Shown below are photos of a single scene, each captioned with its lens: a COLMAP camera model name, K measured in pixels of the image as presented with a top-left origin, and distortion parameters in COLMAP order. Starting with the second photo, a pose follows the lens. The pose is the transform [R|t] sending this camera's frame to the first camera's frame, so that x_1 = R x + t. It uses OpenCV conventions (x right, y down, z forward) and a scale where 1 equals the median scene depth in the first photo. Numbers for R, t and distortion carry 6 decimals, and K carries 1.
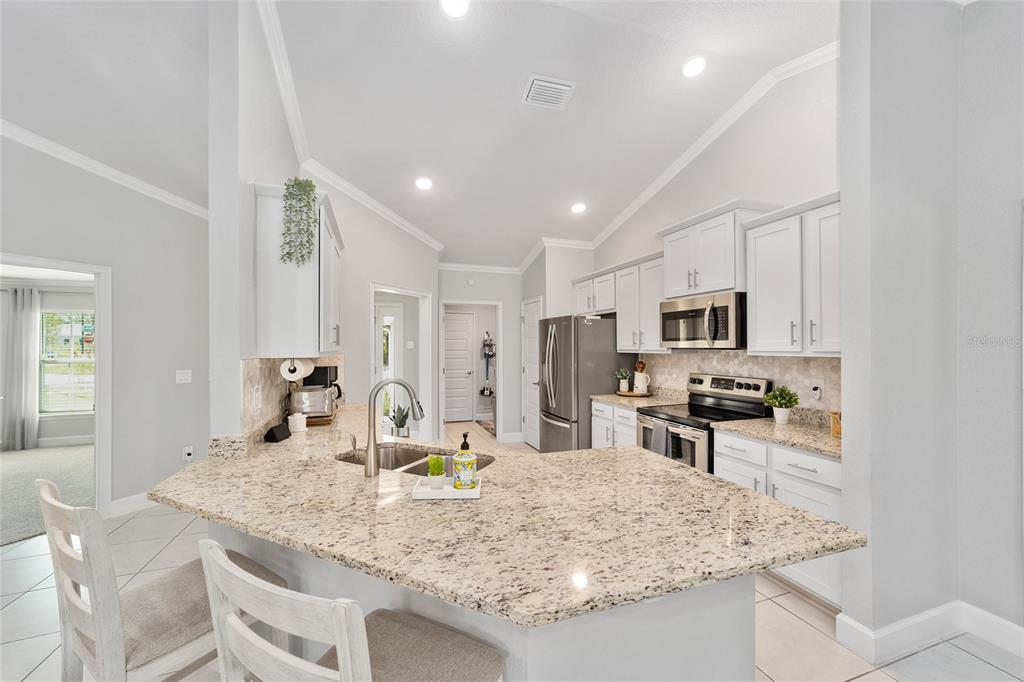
lens RADIAL K [[393.0, 0, 513.1], [0, 393.0, 344.1], [0, 0, 1]] dist [-0.002041, -0.000083]
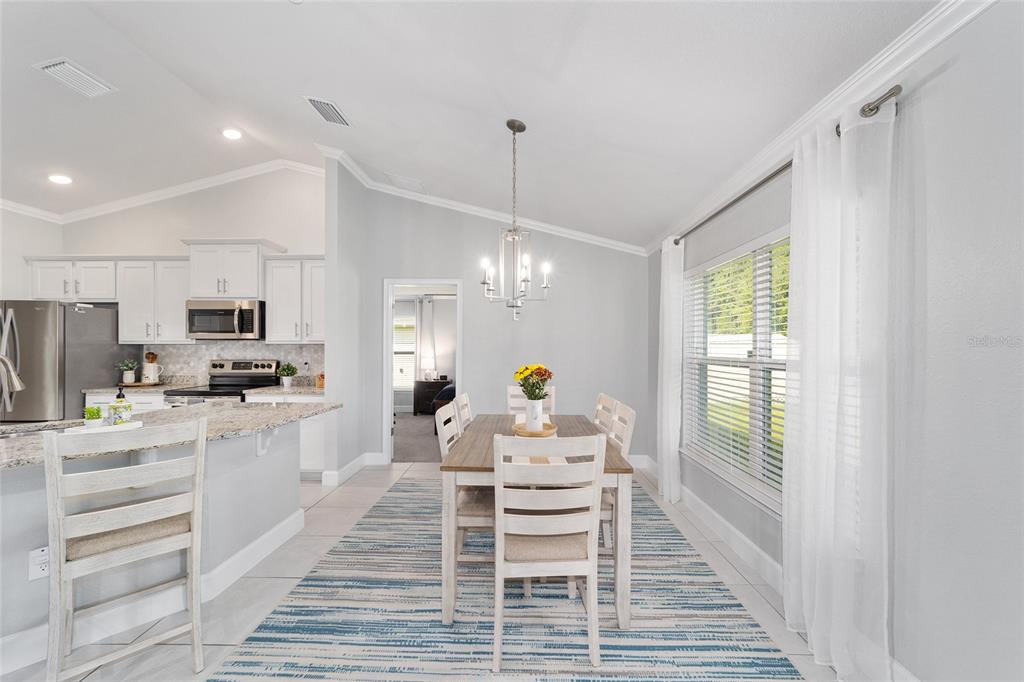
lens RADIAL K [[397.6, 0, 512.9], [0, 397.6, 353.1], [0, 0, 1]] dist [-0.000634, -0.000004]
pose [[0.336002, -0.002176, 0.941859, -0.477635], [-0.005301, 0.999977, 0.004202, 0.048952], [-0.941846, -0.006405, 0.335982, -0.367430]]
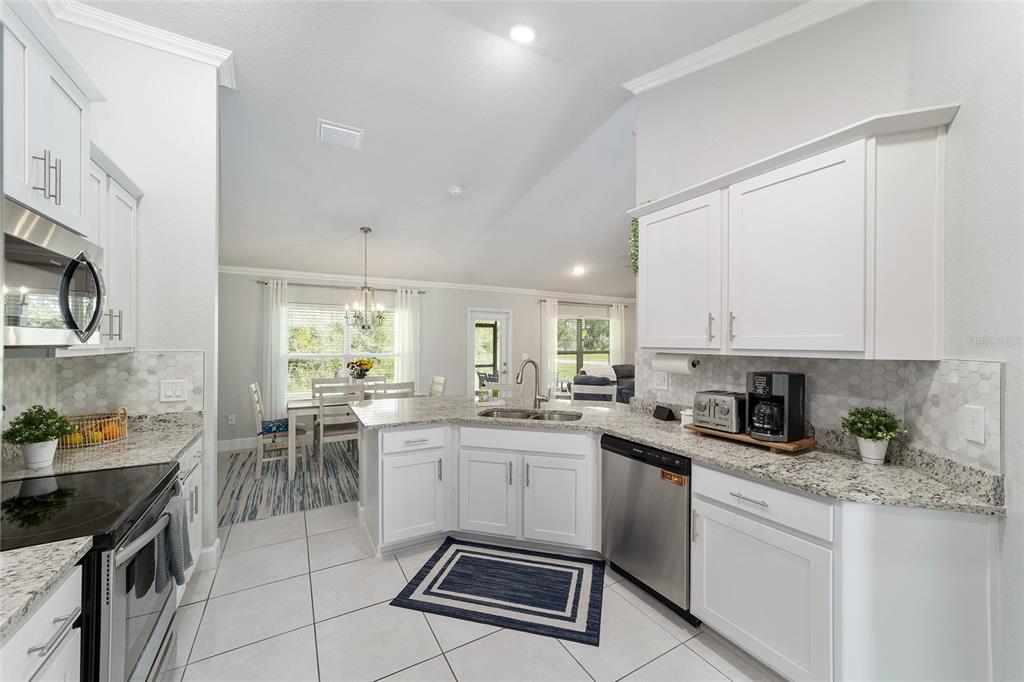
lens RADIAL K [[393.0, 0, 513.1], [0, 393.0, 344.1], [0, 0, 1]] dist [-0.002041, -0.000083]
pose [[-0.978906, 0.003140, -0.204289, 0.068336], [0.002409, 0.999990, 0.003829, 0.008368], [0.204299, 0.003256, -0.978903, 1.554604]]
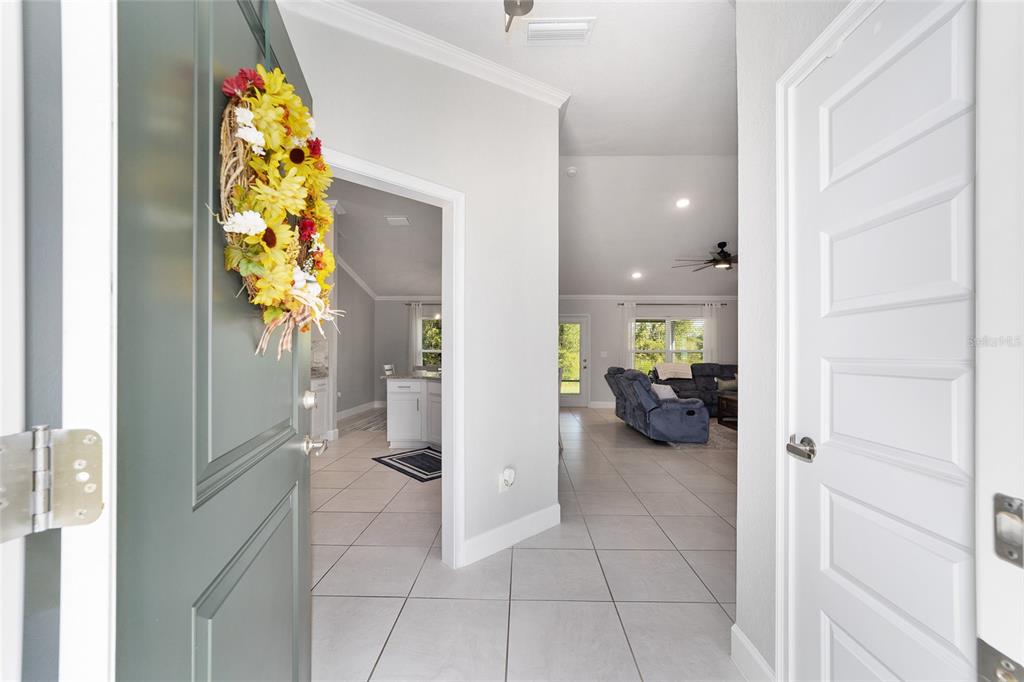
lens RADIAL K [[397.6, 0, 512.9], [0, 397.6, 353.1], [0, 0, 1]] dist [-0.000634, -0.000004]
pose [[-0.940785, 0.002232, 0.338997, -0.864690], [0.002366, 0.999997, -0.000019, 0.086345], [-0.338996, 0.000784, -0.940788, 2.039216]]
